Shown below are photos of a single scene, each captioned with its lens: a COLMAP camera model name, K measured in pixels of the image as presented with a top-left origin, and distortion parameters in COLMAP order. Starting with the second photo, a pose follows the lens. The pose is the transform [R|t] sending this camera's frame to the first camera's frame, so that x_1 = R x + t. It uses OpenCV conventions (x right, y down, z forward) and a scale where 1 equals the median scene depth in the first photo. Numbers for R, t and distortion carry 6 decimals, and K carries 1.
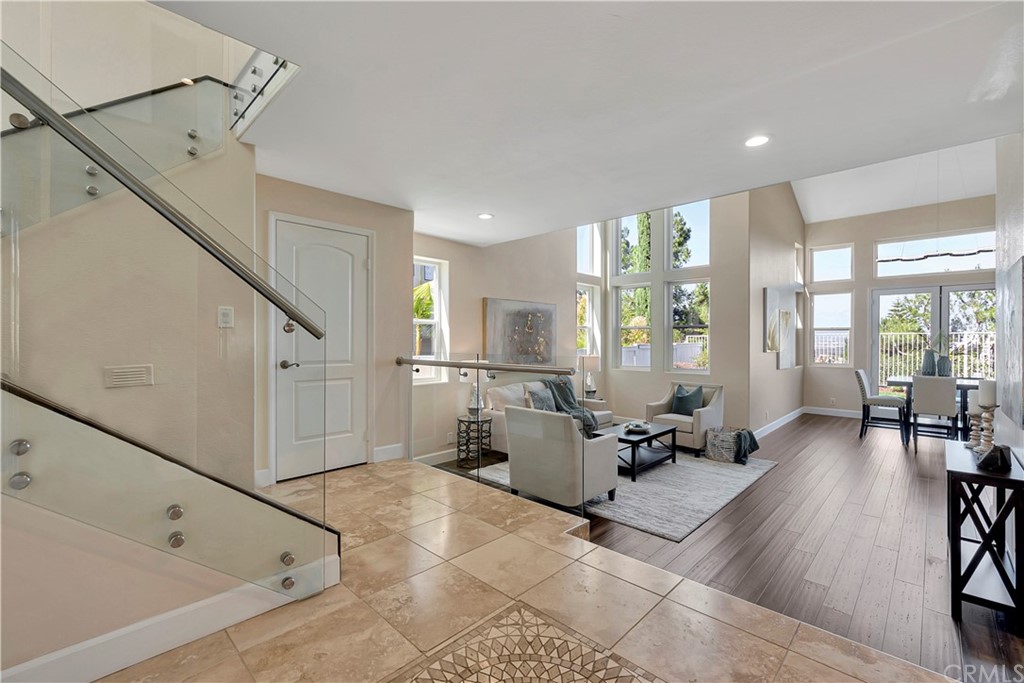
lens RADIAL K [[440.7, 0, 508.8], [0, 440.7, 337.6], [0, 0, 1]] dist [0.001320, 0.000994]
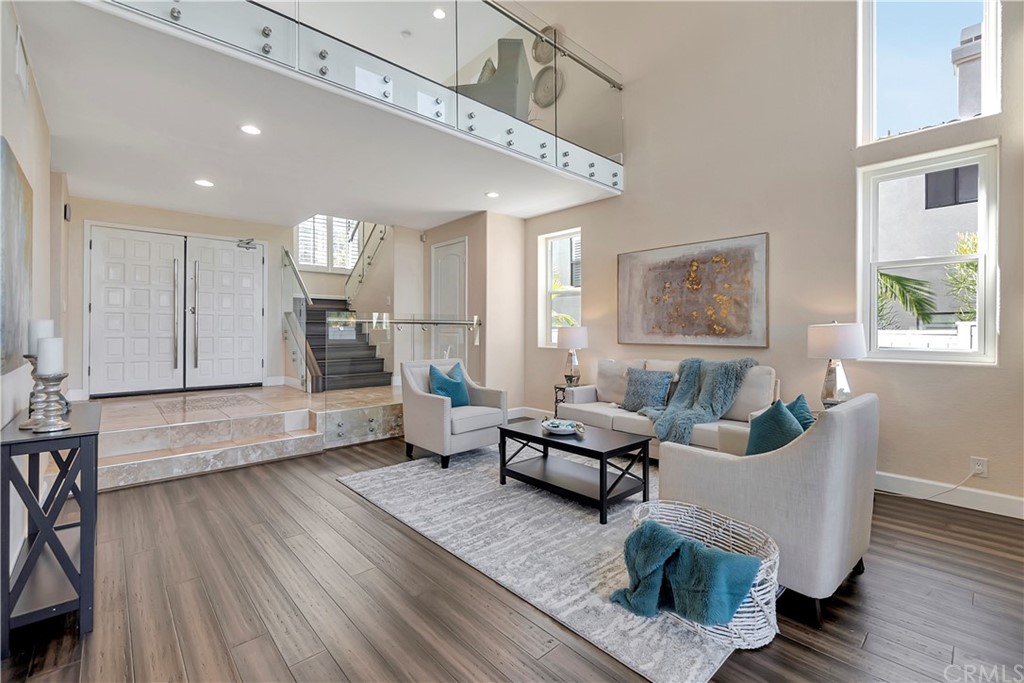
lens RADIAL K [[440.7, 0, 500.1], [0, 440.7, 325.0], [0, 0, 1]] dist [0.001320, 0.000994]
pose [[-0.069592, -0.017332, -0.997425, 0.782398], [-0.003143, 0.999848, -0.017155, 0.058659], [0.997571, 0.001942, -0.069636, 0.804404]]
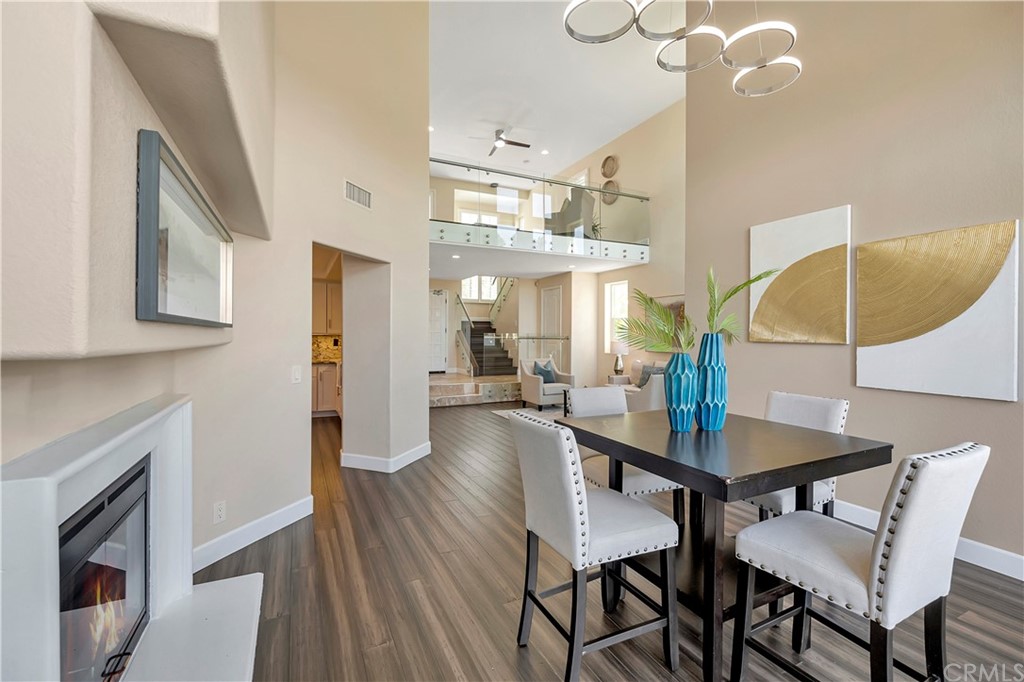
lens RADIAL K [[440.7, 0, 507.5], [0, 440.7, 333.2], [0, 0, 1]] dist [0.001320, 0.000994]
pose [[-0.343080, -0.011694, -0.939233, 1.397396], [-0.007722, 0.999924, -0.009629, 0.037836], [0.939274, 0.003950, -0.343144, 1.032452]]
